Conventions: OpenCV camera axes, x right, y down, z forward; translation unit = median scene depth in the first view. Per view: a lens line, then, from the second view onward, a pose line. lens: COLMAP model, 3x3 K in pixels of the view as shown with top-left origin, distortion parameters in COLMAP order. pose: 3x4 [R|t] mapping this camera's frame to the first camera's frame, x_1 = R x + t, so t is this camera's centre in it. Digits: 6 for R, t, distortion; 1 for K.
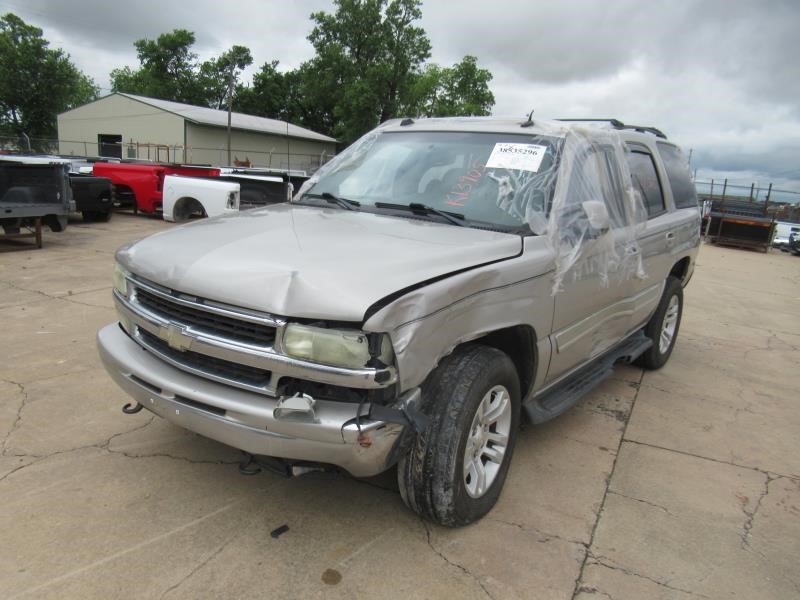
lens RADIAL K [[641.9, 0, 400.0], [0, 641.9, 300.0], [0, 0, 1]] dist [0.043355, -0.093923]
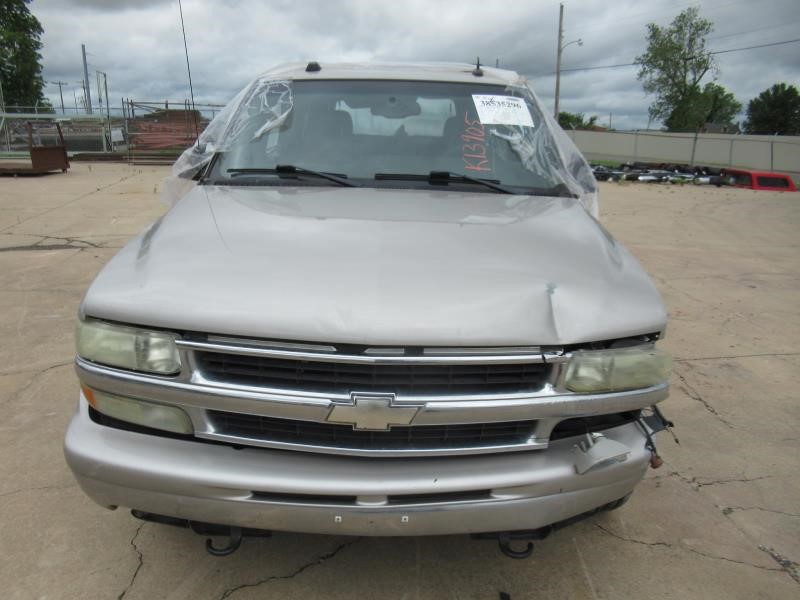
lens RADIAL K [[615.5, 0, 329.6], [0, 615.5, 297.2], [0, 0, 1]] dist [0.055485, -0.091033]
pose [[0.778897, -0.209489, 0.591129, -0.716500], [0.145486, 0.977205, 0.154611, -0.160507], [-0.610044, -0.034425, 0.791620, 0.521332]]
